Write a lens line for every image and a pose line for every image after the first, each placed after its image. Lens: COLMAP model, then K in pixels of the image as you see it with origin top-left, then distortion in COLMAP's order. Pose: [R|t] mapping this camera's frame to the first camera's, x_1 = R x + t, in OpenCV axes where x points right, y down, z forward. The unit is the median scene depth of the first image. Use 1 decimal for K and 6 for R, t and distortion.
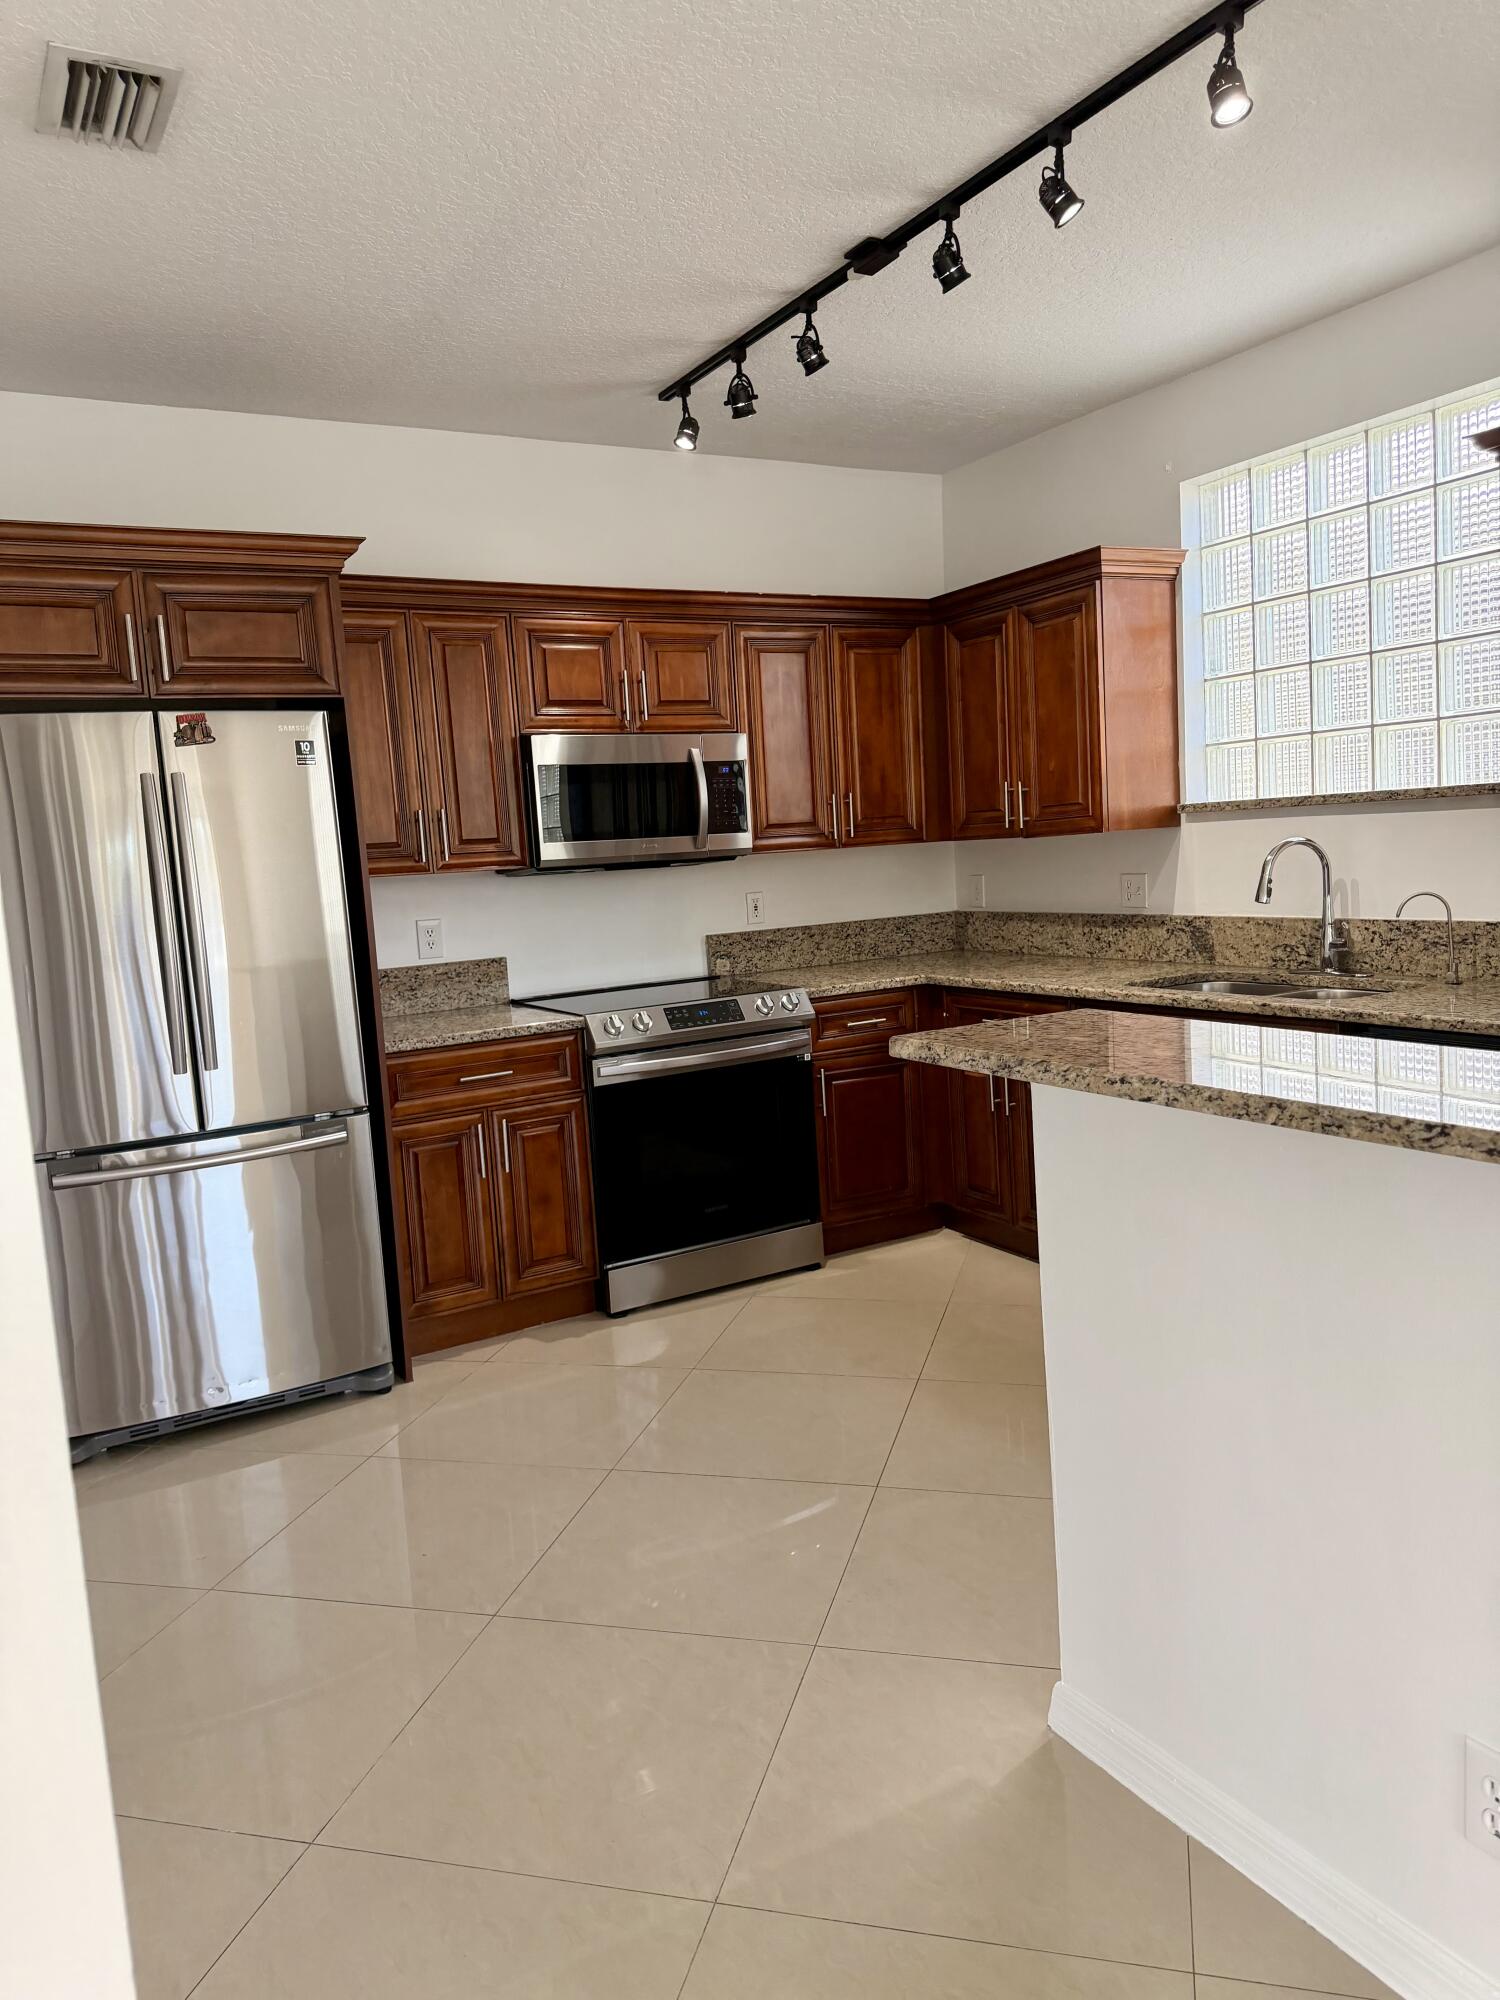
lens RADIAL K [[1412.2, 0, 740.7], [0, 1412.2, 999.1], [0, 0, 1]] dist [0.128797, -0.164660]
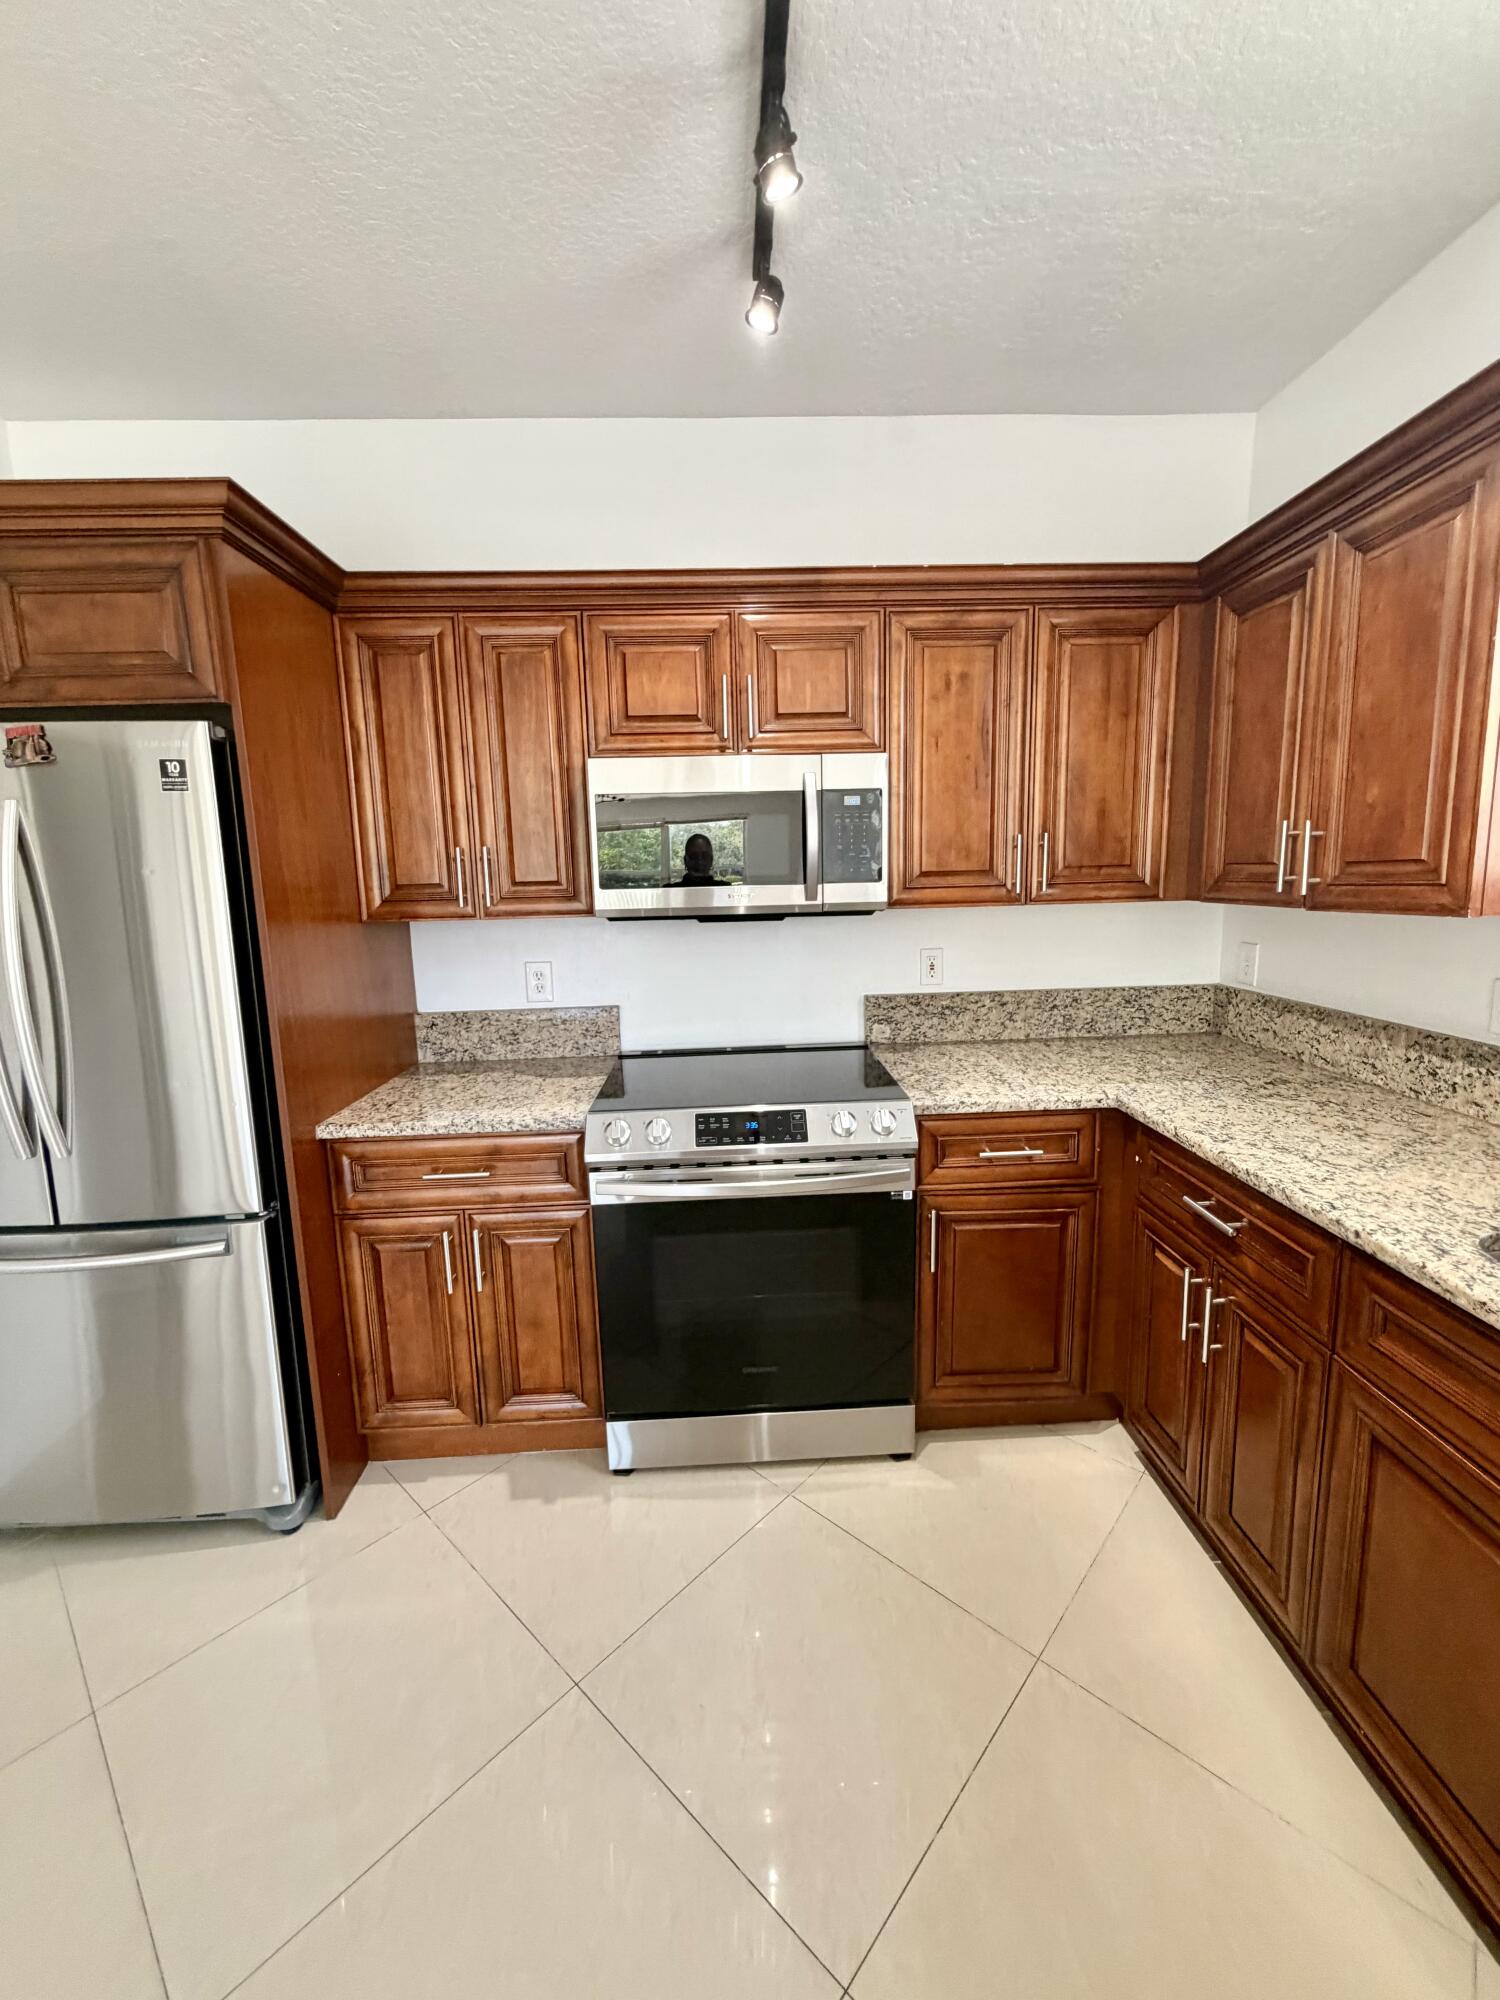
lens RADIAL K [[793.8, 0, 751.1], [0, 793.8, 992.3], [0, 0, 1]] dist [0.000219, 0.000052]
pose [[0.887617, 0.104560, -0.448557, 0.146318], [-0.077899, 0.993941, 0.077543, -0.087674], [0.453947, -0.033887, 0.890384, 0.588594]]
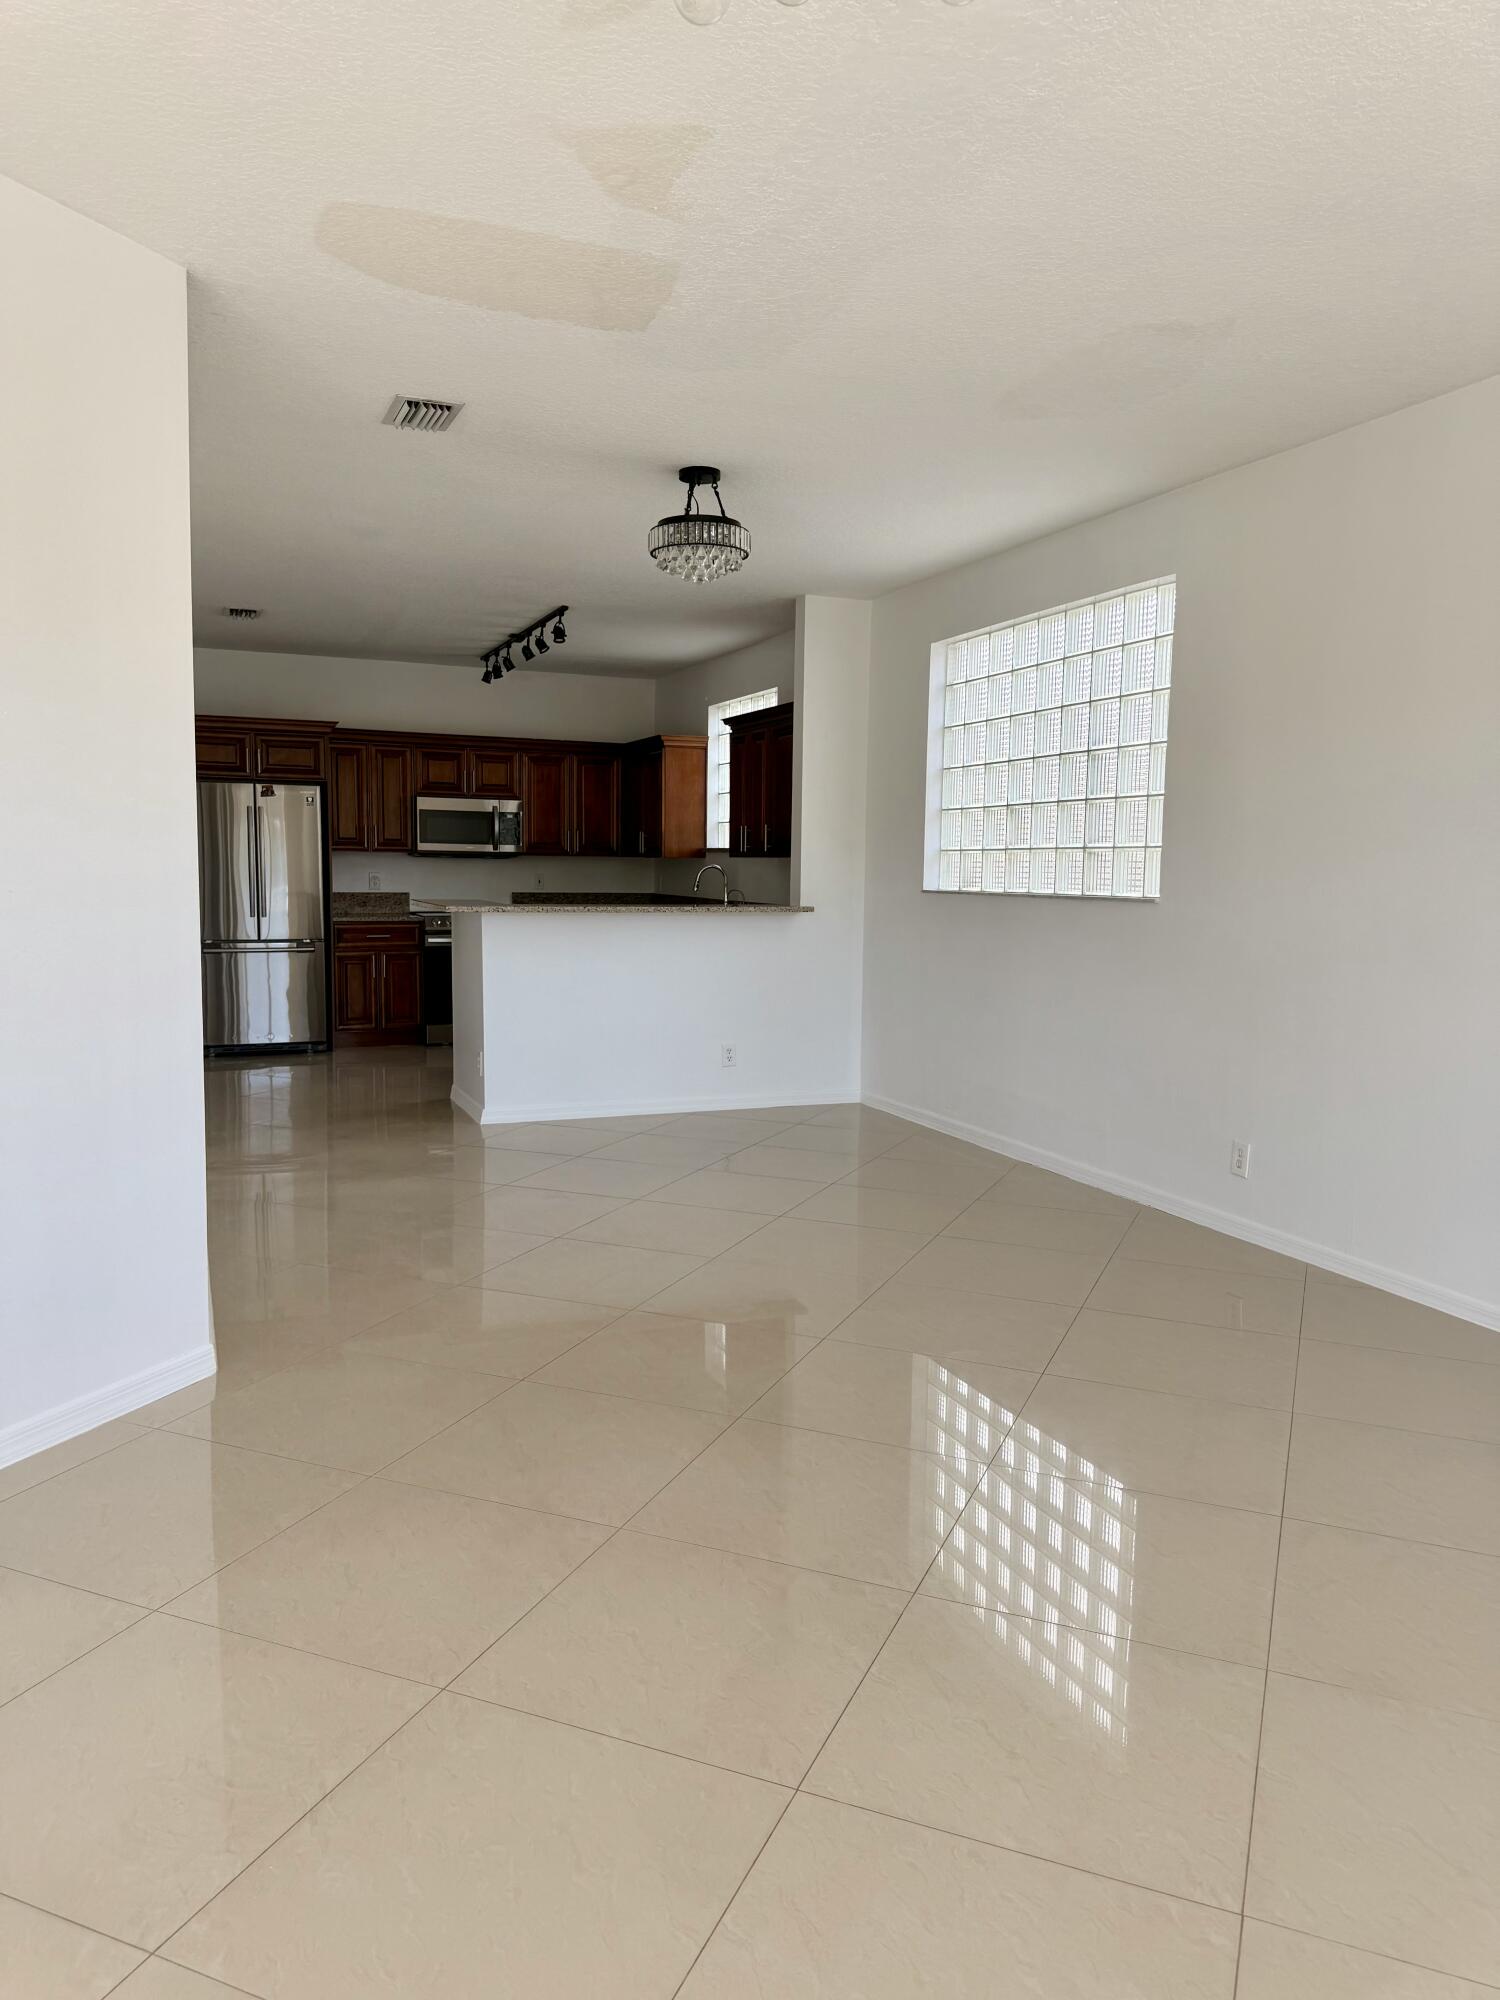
lens RADIAL K [[1439.6, 0, 761.2], [0, 1439.6, 1043.6], [0, 0, 1]] dist [0.024131, 0.006773]
pose [[0.986814, 0.096042, -0.130288, 0.712649], [-0.093753, 0.995316, 0.023603, 0.103327], [0.131944, -0.011077, 0.991195, -1.203458]]
